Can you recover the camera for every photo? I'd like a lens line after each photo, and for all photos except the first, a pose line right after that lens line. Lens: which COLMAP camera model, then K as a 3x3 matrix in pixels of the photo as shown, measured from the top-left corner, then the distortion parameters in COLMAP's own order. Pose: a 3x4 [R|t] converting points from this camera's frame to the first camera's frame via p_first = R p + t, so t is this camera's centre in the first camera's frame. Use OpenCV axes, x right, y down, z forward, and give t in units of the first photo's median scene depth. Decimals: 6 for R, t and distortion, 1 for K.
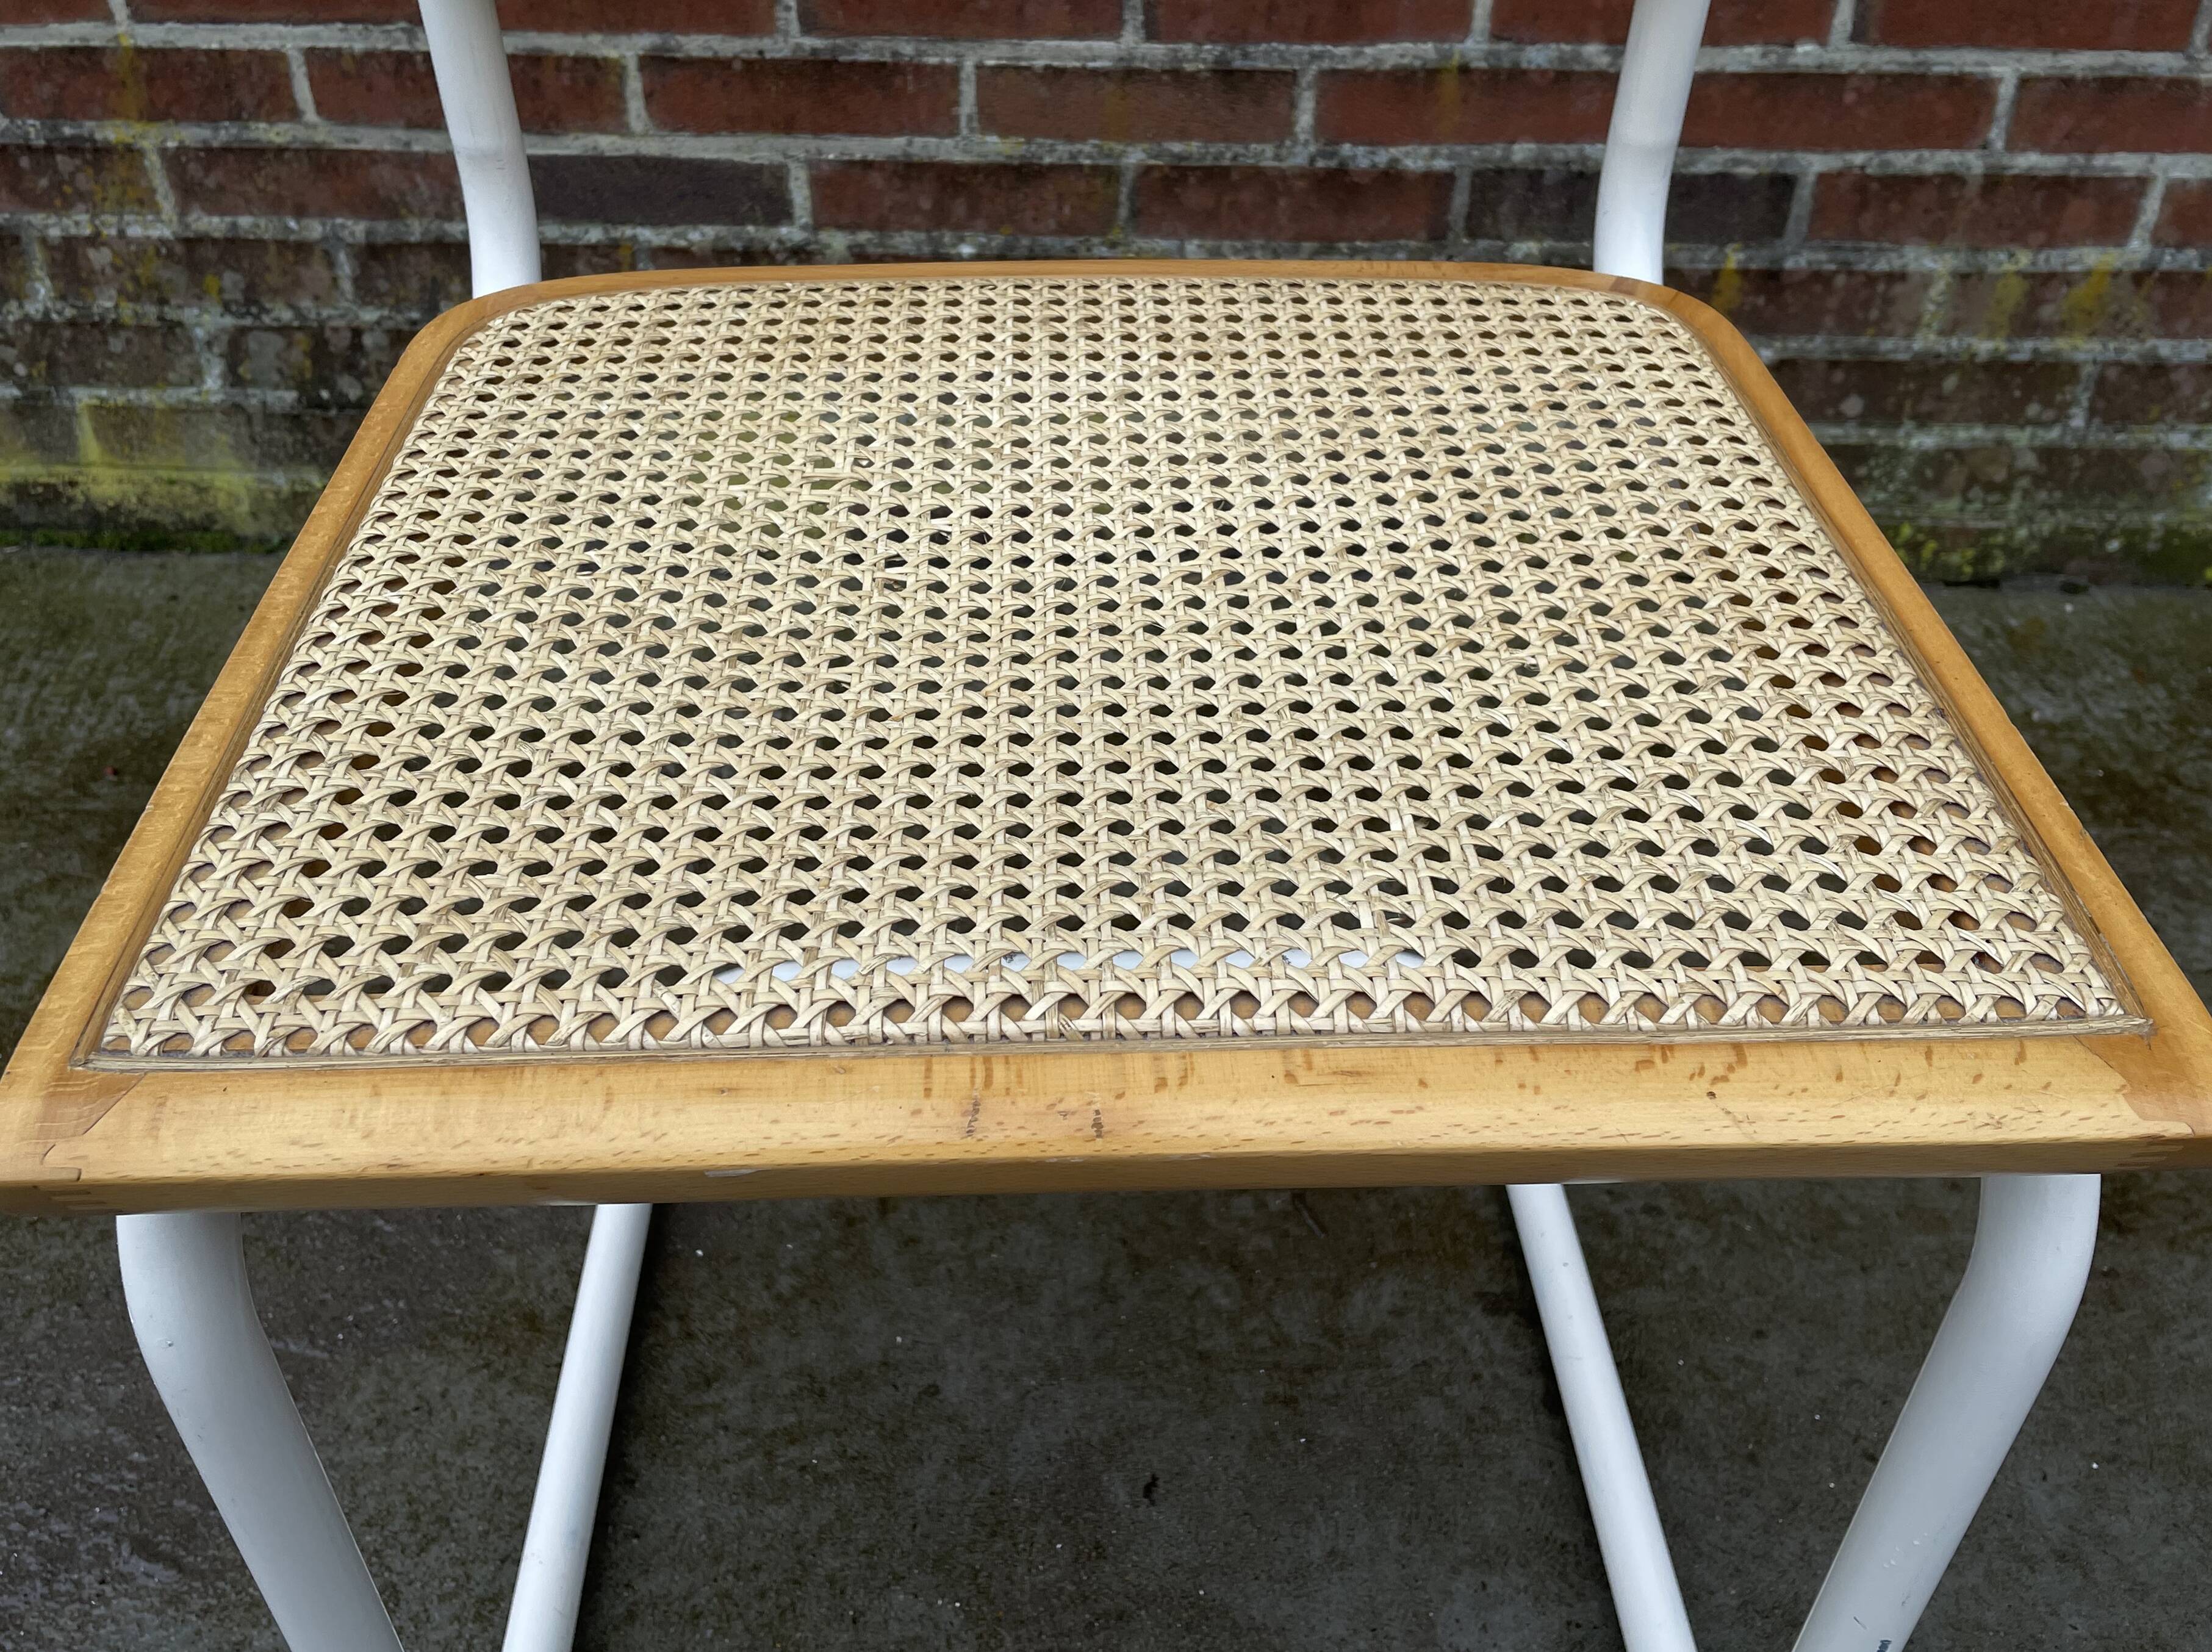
lens RADIAL K [[1849.6, 0, 1064.0], [0, 1849.6, 785.3], [0, 0, 1]] dist [0.069631, -0.099596]
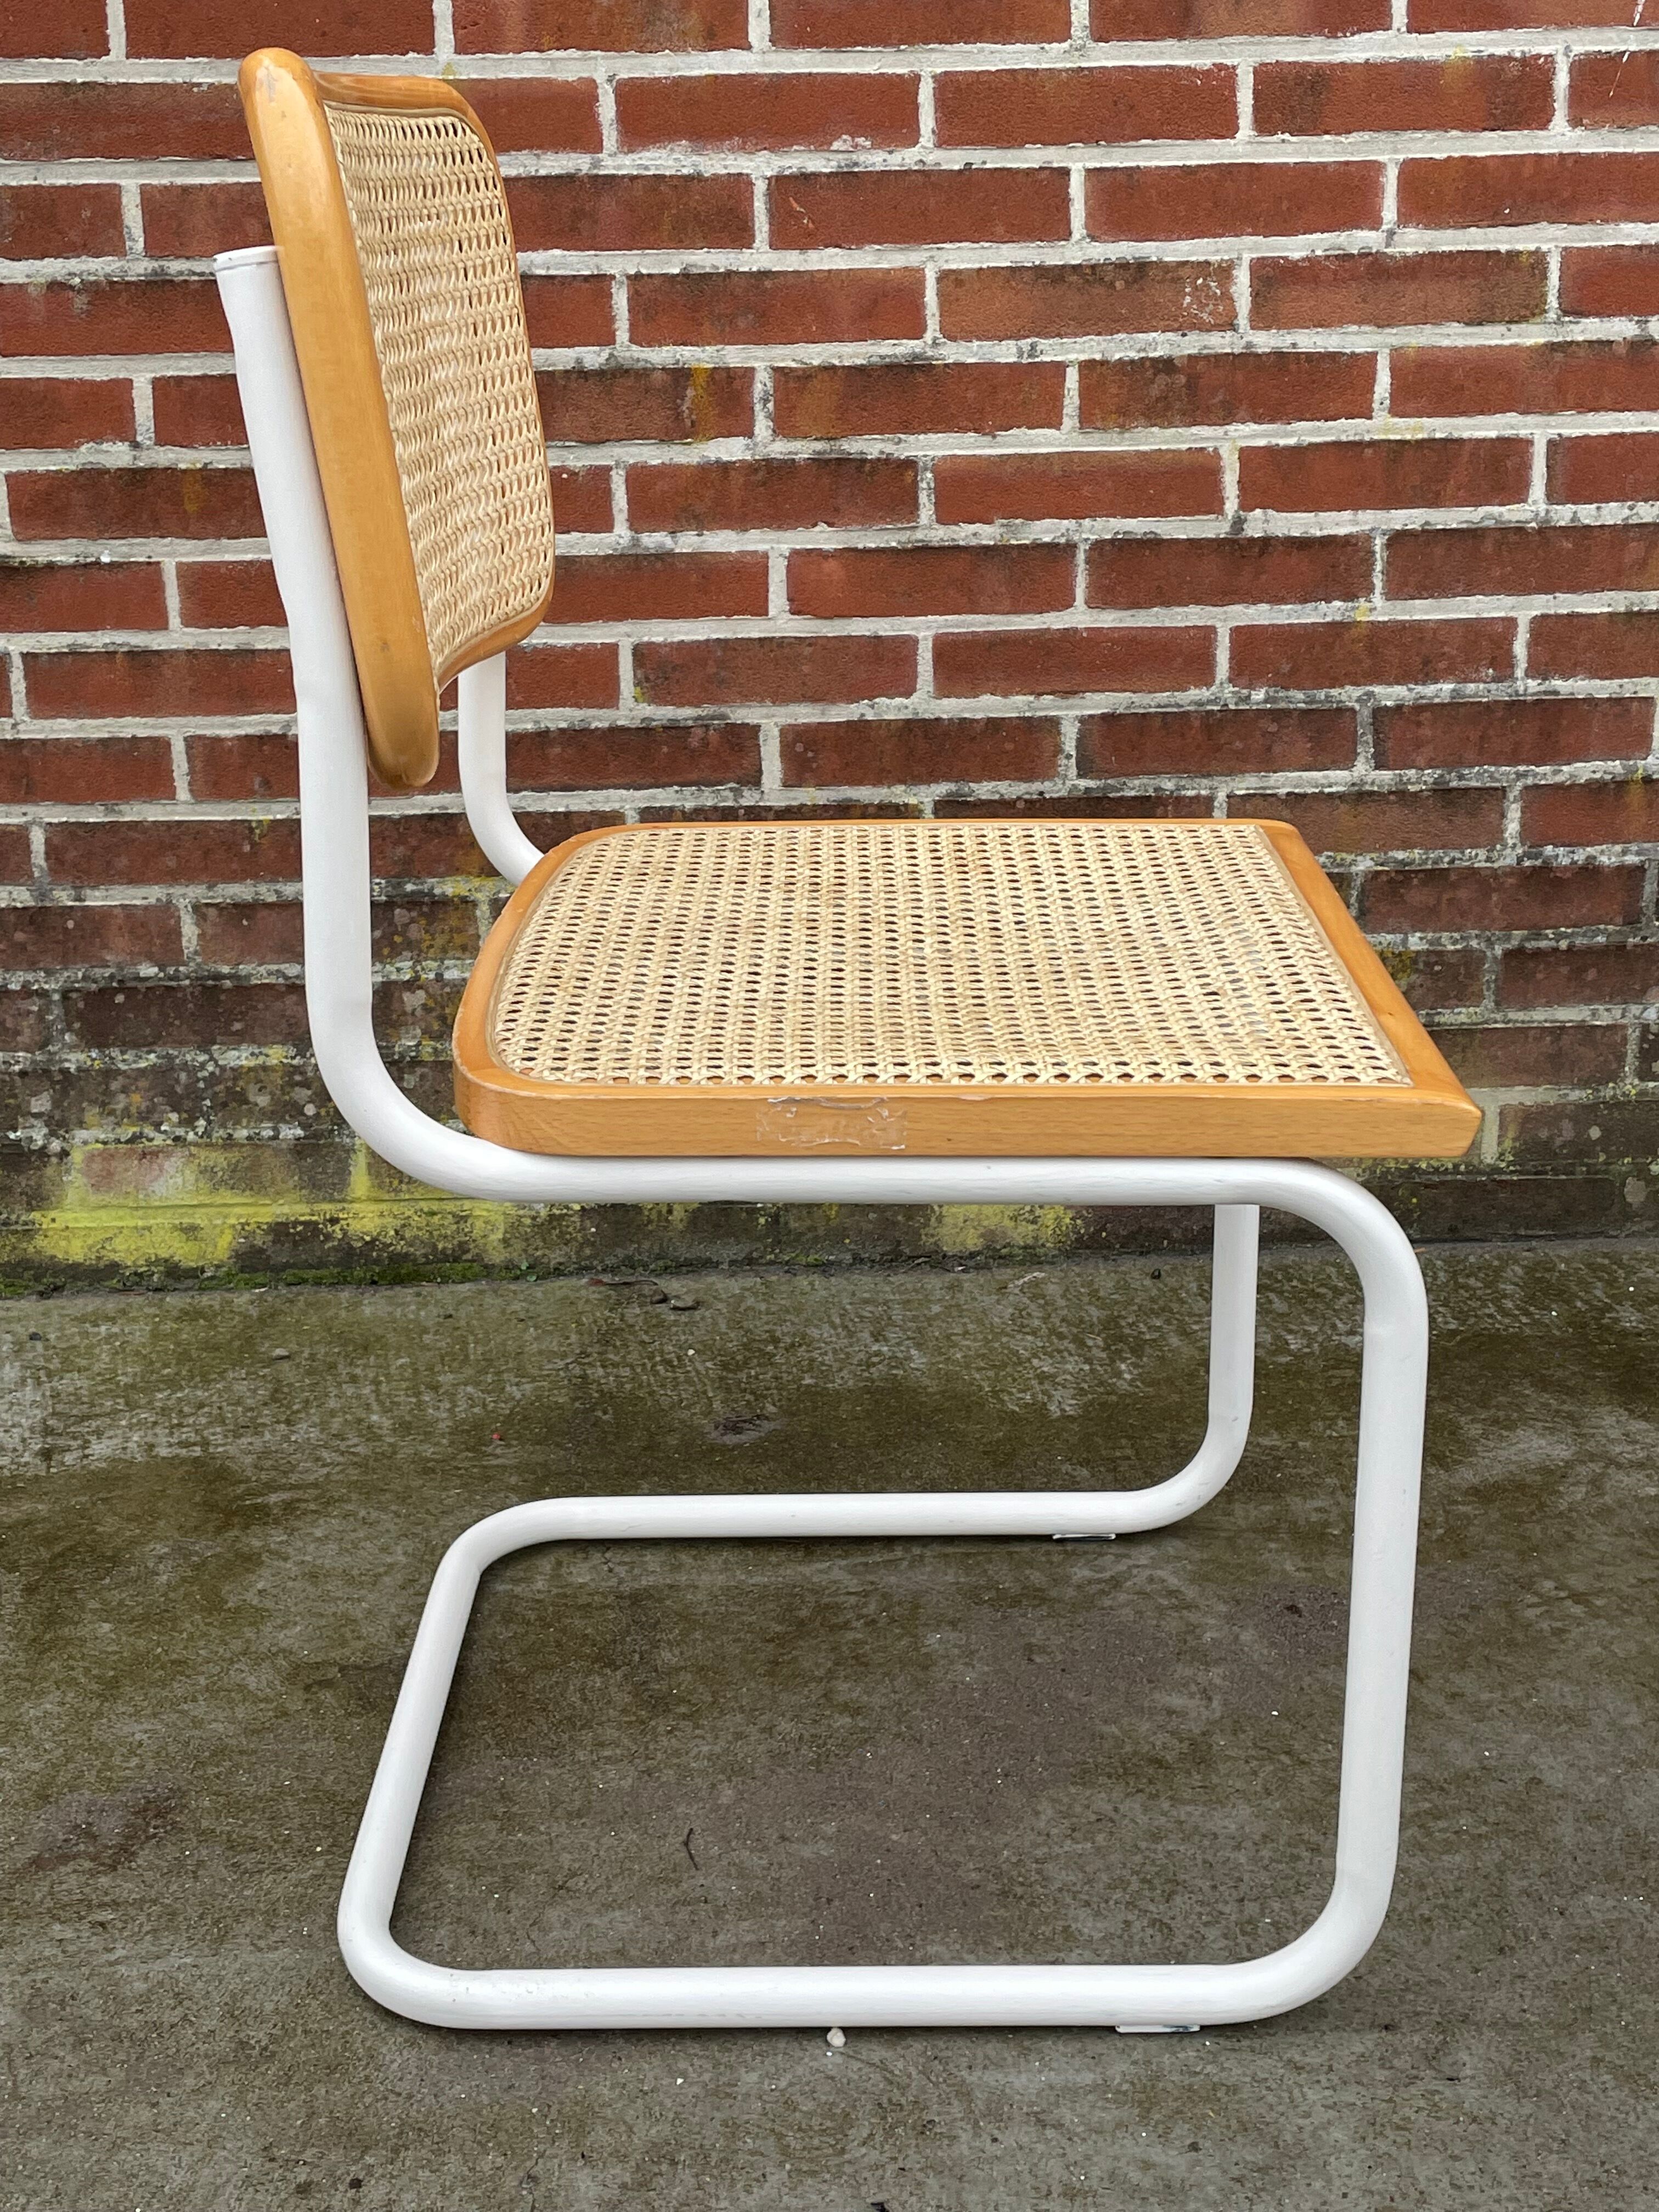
lens RADIAL K [[2581.7, 0, 801.4], [0, 2581.7, 1106.6], [0, 0, 1]] dist [0.064597, 0.000000]
pose [[0.996418, -0.045380, 0.071359, -0.437144], [0.065608, 0.947241, -0.313734, 0.285802], [-0.053357, 0.317292, 0.946826, -0.449491]]
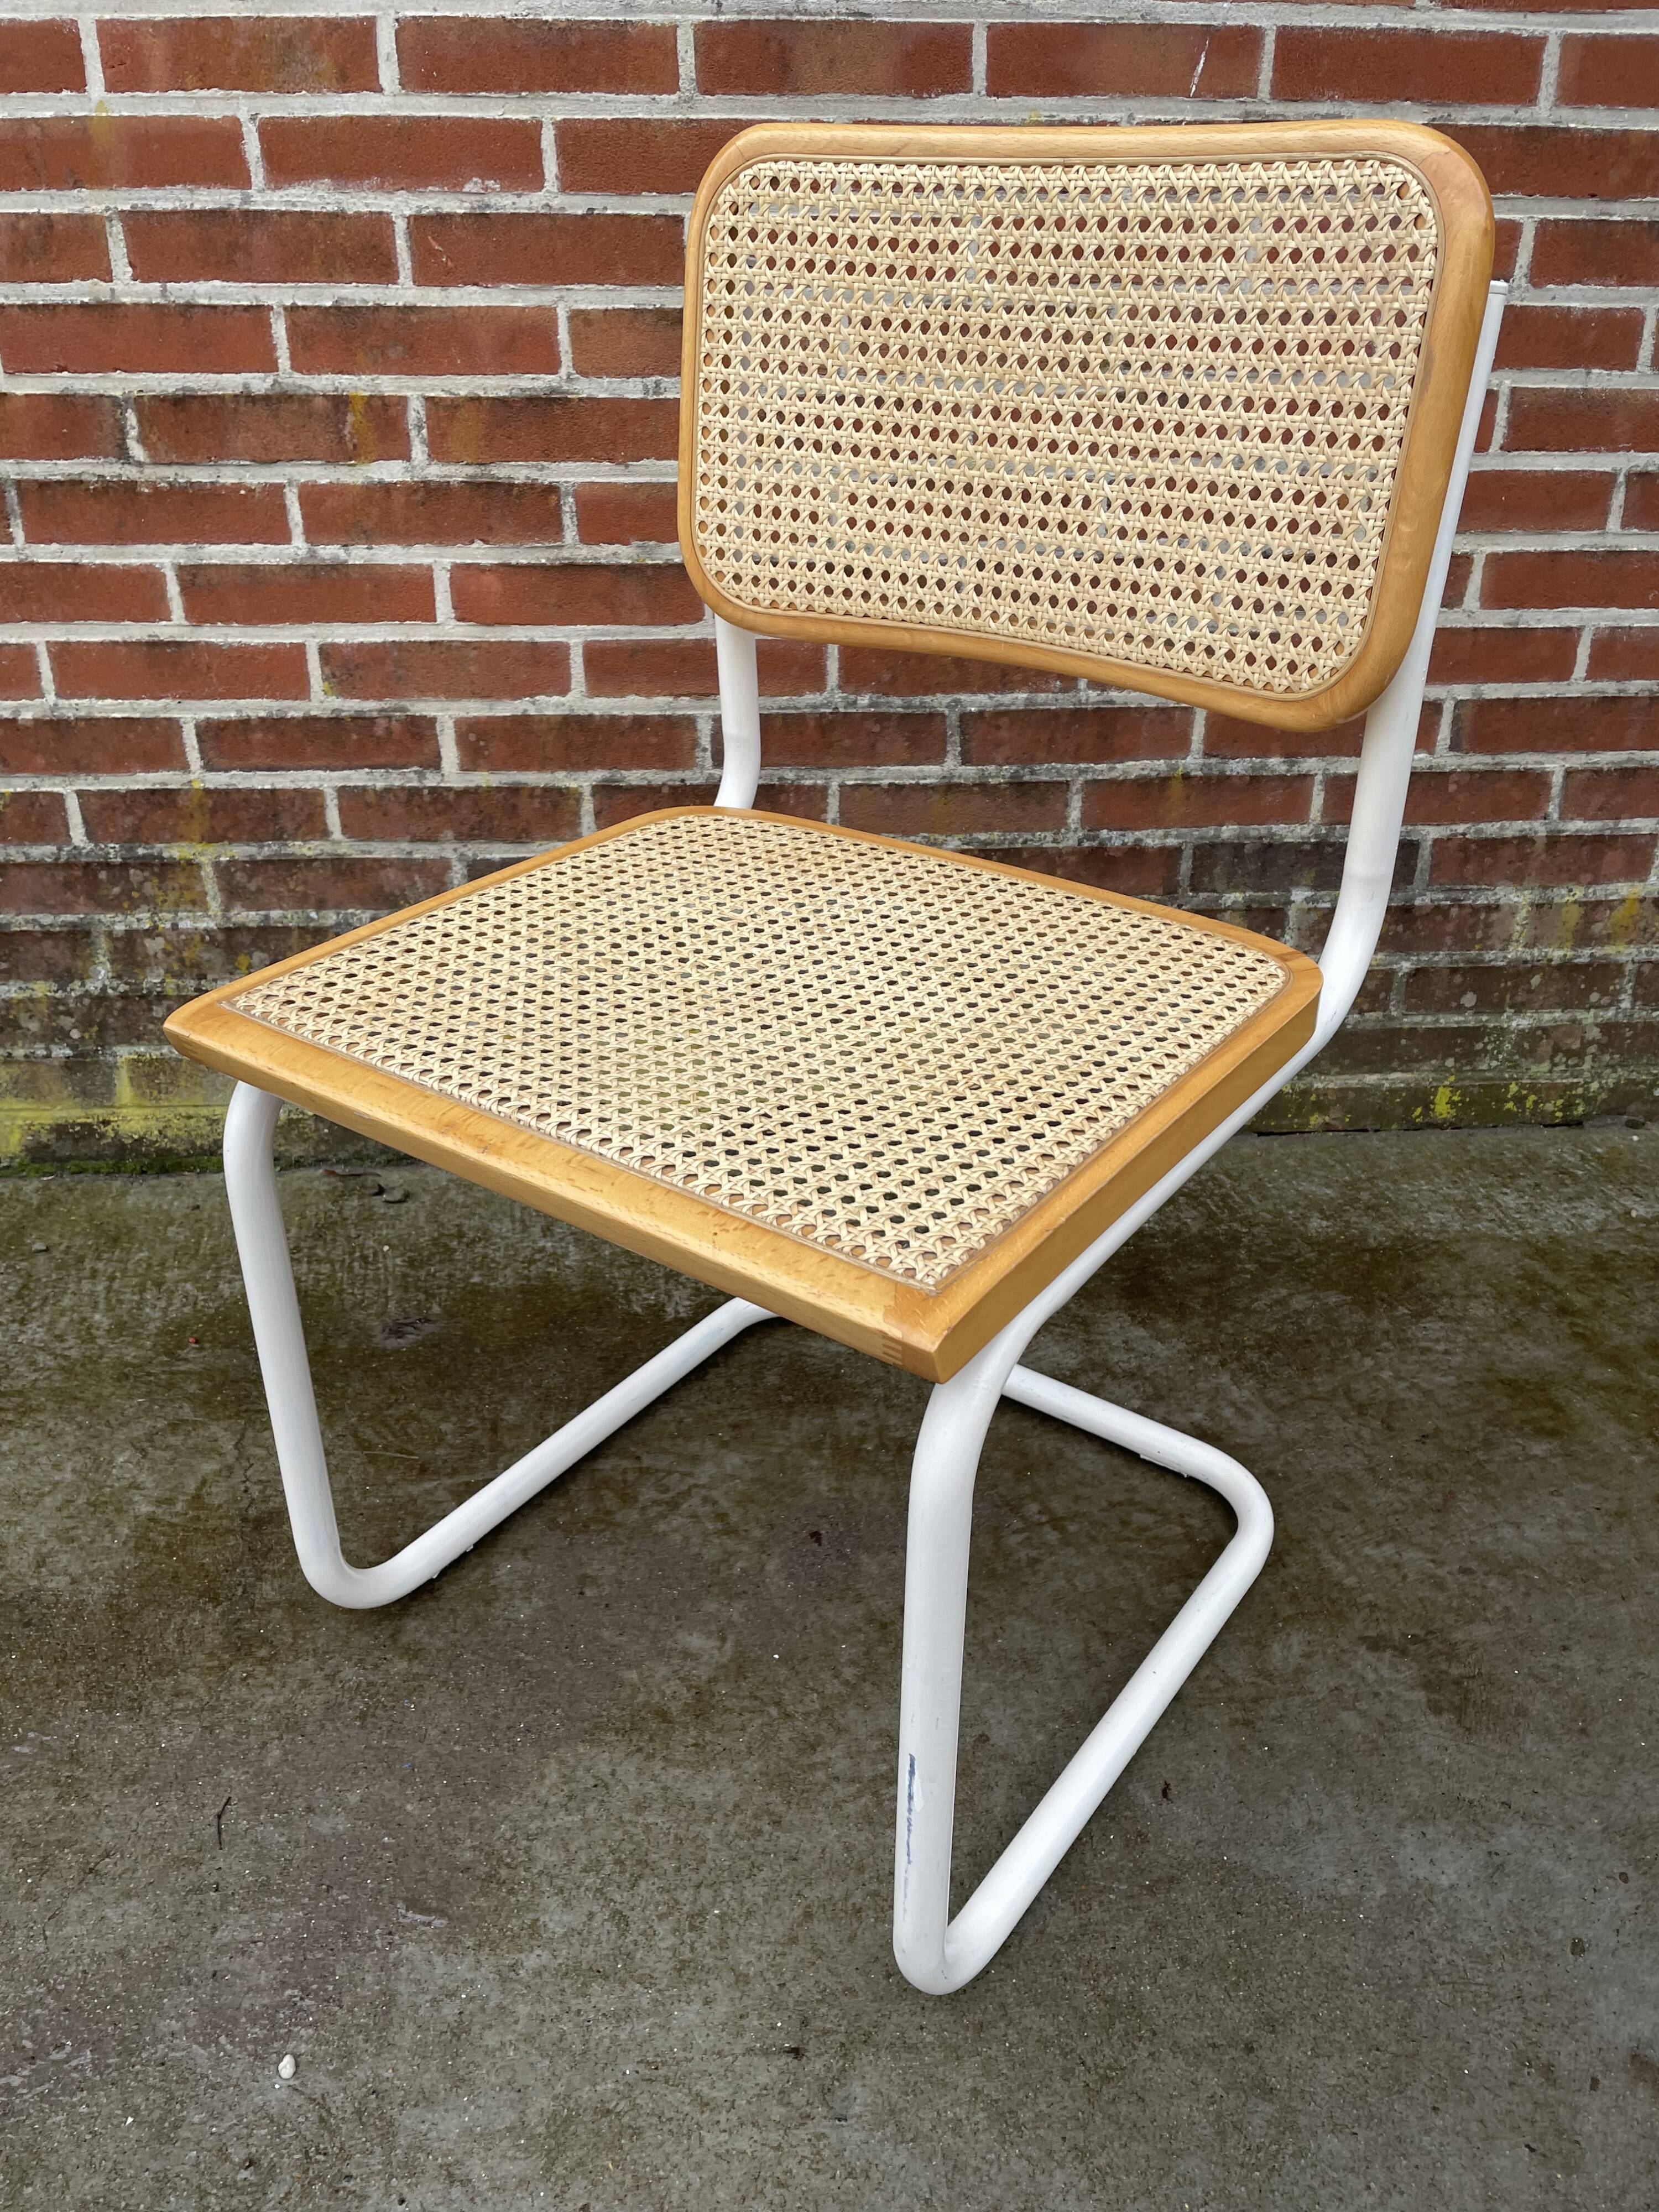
lens RADIAL K [[1653.7, 0, 812.6], [0, 1653.7, 1103.5], [0, 0, 1]] dist [0.076008, -0.101771]
pose [[0.993573, -0.048420, 0.102313, -0.205199], [0.064946, 0.984162, -0.164944, 0.048030], [-0.092706, 0.170528, 0.980982, -0.163458]]
